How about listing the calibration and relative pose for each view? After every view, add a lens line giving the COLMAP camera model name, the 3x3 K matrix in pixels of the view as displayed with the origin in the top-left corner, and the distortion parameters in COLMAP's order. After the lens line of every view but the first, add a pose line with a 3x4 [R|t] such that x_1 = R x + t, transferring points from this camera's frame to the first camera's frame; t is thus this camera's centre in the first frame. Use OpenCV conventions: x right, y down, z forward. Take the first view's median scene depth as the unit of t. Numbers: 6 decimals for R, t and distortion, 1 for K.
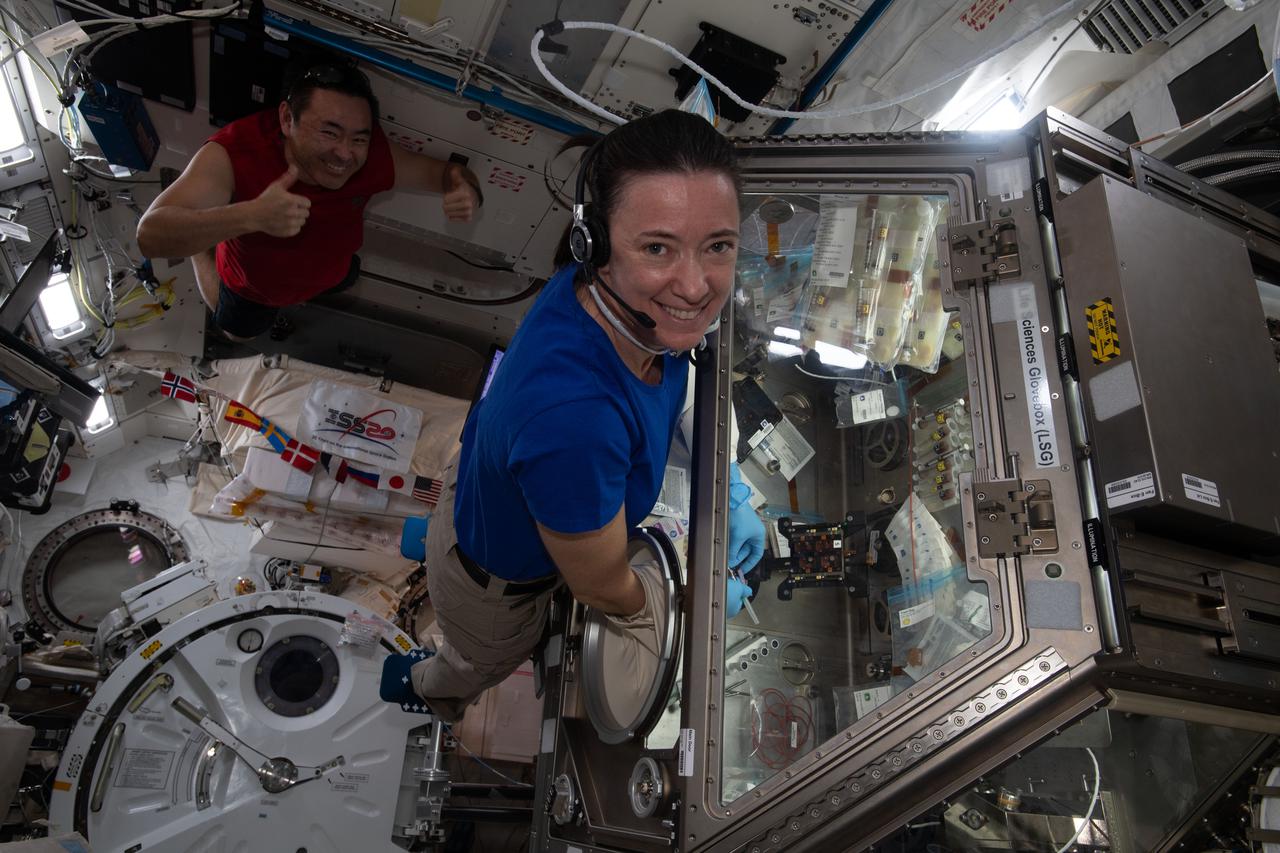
lens RADIAL K [[852.8, 0, 636.8], [0, 852.8, 421.6], [0, 0, 1]] dist [-0.001196, 0.029926]
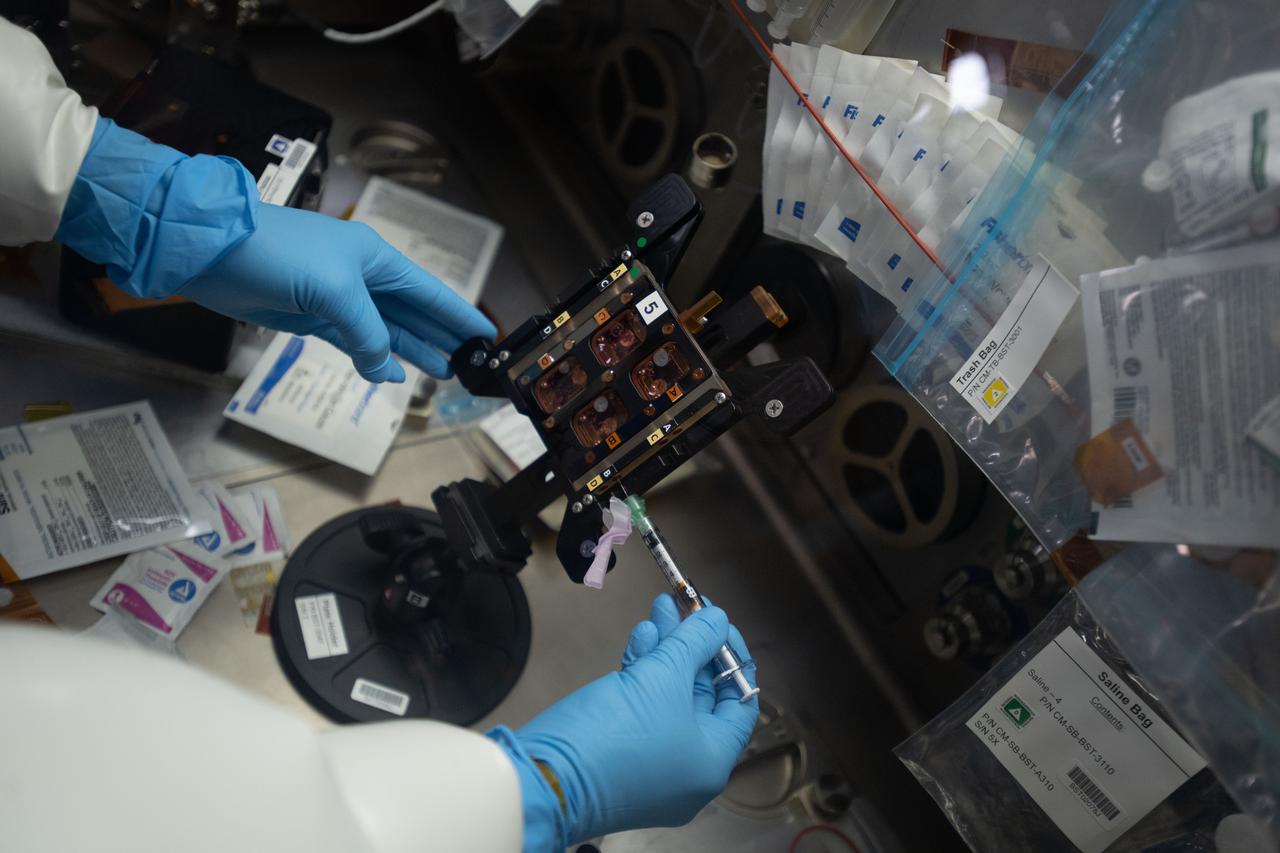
lens RADIAL K [[1036.2, 0, 634.1], [0, 1036.2, 473.8], [0, 0, 1]] dist [0.003685, 0.014533]
pose [[0.845034, -0.490635, 0.212591, 0.129874], [0.502914, 0.864326, -0.004283, 0.191144], [-0.181647, 0.110534, 0.977132, 0.668694]]
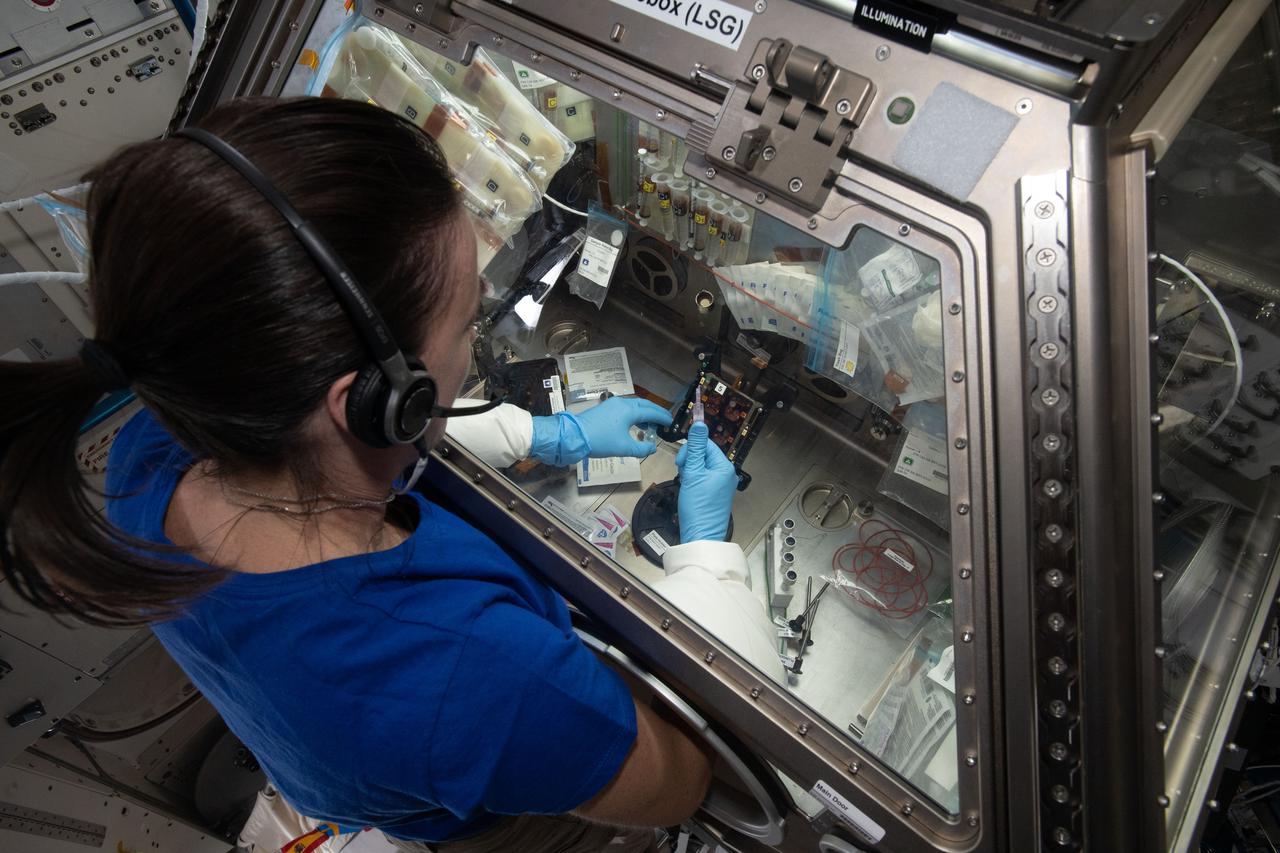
lens RADIAL K [[733.3, 0, 640.0], [0, 733.3, 426.5], [0, 0, 1]] dist [0.000413, 0.001243]
pose [[0.521893, -0.850166, 0.069605, 0.123585], [0.850492, 0.524883, 0.034080, 0.079080], [-0.065508, 0.041413, 0.996992, 0.352163]]
